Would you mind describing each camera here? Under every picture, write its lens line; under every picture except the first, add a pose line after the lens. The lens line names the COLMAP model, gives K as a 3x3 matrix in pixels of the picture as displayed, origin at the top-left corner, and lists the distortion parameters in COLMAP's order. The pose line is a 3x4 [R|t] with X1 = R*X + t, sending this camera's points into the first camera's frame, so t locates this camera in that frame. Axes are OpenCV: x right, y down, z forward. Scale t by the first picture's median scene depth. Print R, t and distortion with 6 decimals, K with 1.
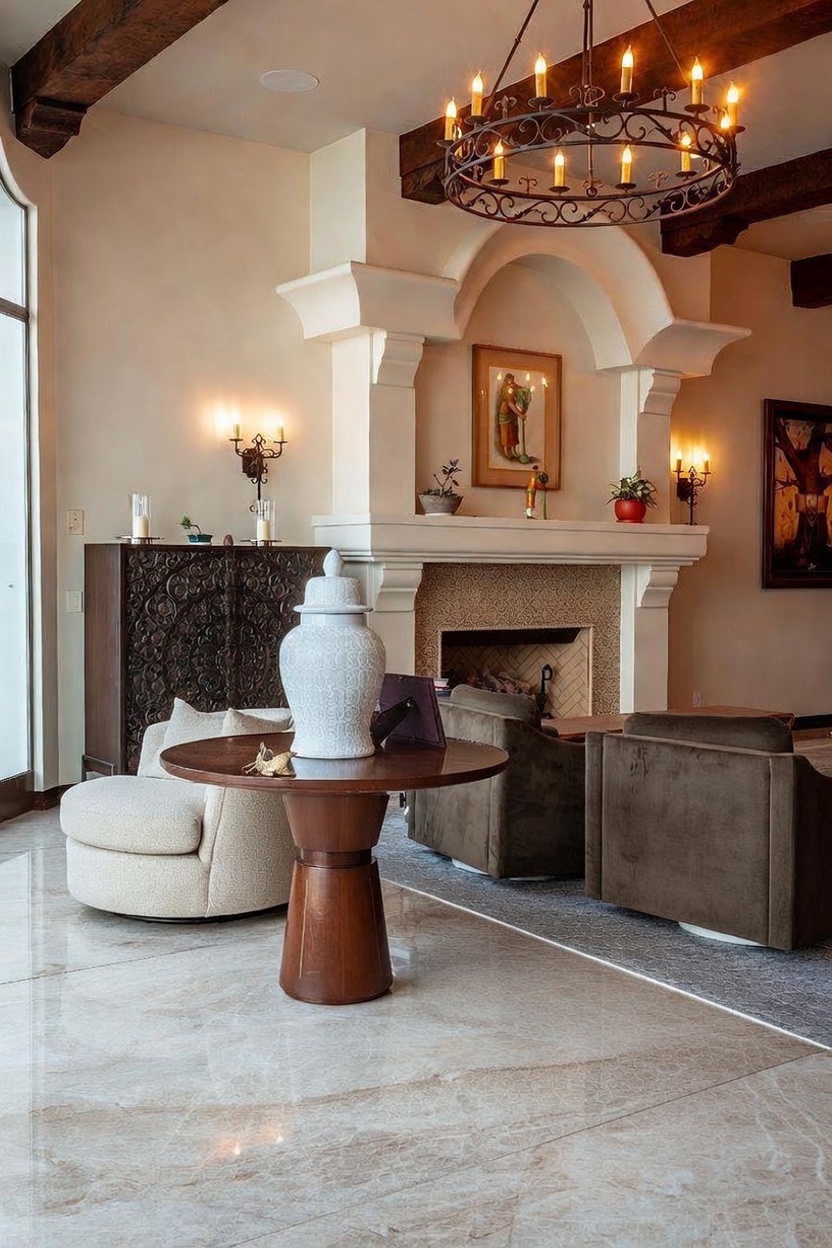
lens RADIAL K [[1301.4, 0, 407.8], [0, 1301.4, 617.7], [0, 0, 1]] dist [-0.006826, 0.000000]
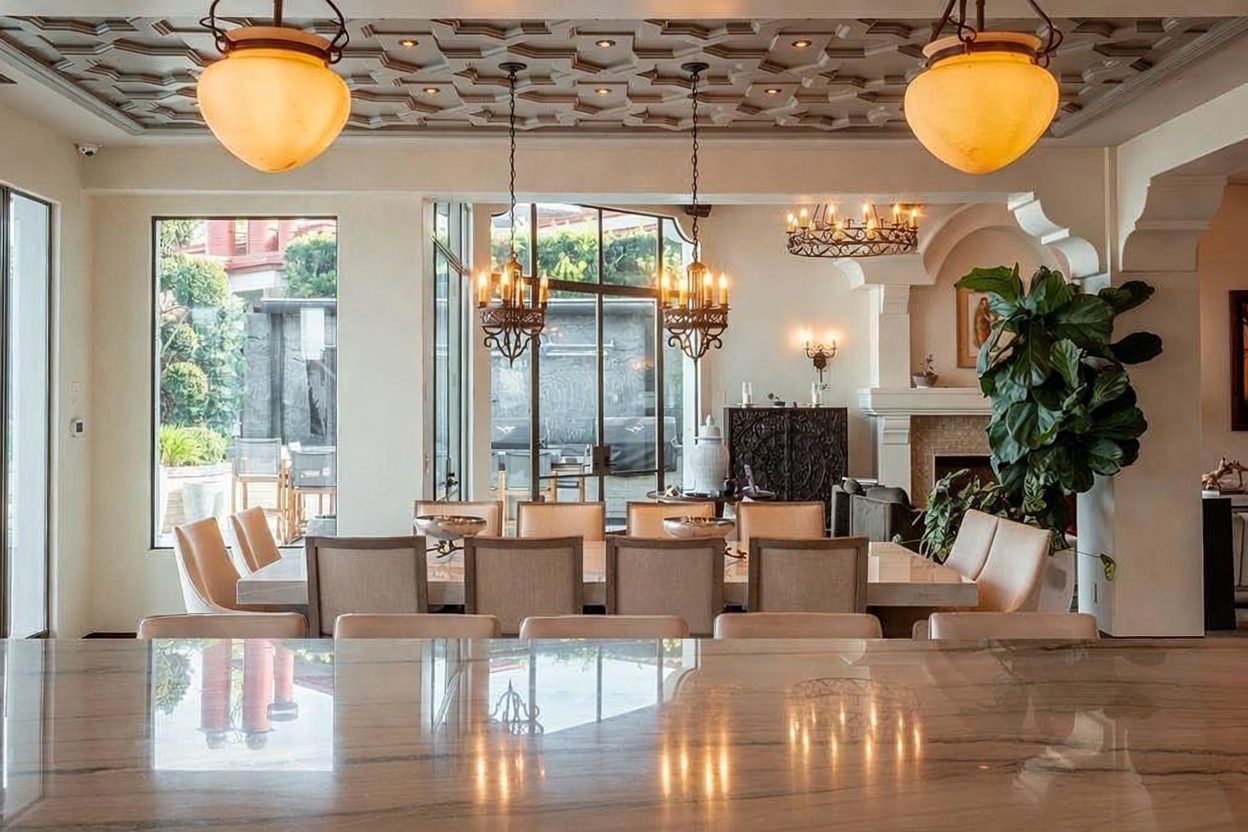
lens RADIAL K [[1301.4, 0, 616.6], [0, 1301.4, 371.2], [0, 0, 1]] dist [-0.006826, 0.000000]
pose [[0.839224, -0.029666, -0.542976, 0.592104], [-0.010051, 0.997494, -0.070035, 0.022524], [0.543693, 0.064232, 0.836823, -0.619508]]
